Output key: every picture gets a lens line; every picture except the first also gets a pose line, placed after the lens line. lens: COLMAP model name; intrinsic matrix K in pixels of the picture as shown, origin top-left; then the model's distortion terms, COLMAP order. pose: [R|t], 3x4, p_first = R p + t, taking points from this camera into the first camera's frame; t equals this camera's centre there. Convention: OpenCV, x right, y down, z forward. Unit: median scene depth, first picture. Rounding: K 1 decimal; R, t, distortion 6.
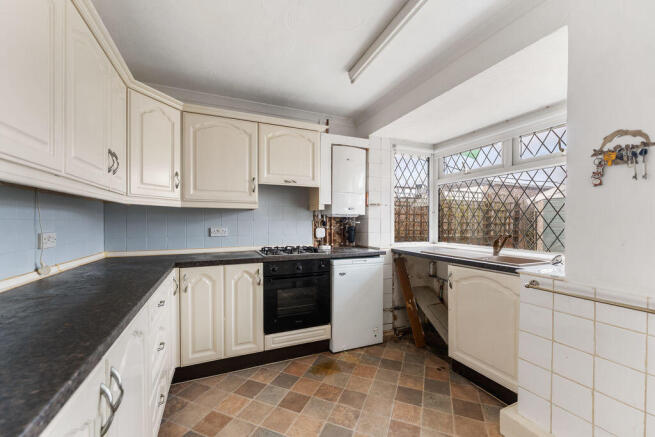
lens RADIAL K [[265.6, 0, 326.5], [0, 265.6, 221.9], [0, 0, 1]] dist [-0.001489, -0.000250]
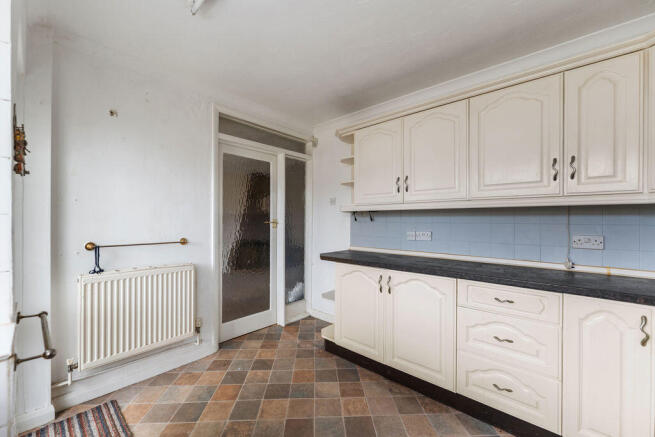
lens RADIAL K [[265.6, 0, 327.9], [0, 265.6, 218.0], [0, 0, 1]] dist [-0.001489, -0.000250]
pose [[-0.908876, 0.002893, -0.417057, 0.137451], [0.002435, 0.999996, 0.001630, -0.024837], [0.417060, 0.000466, -0.908879, 1.615520]]
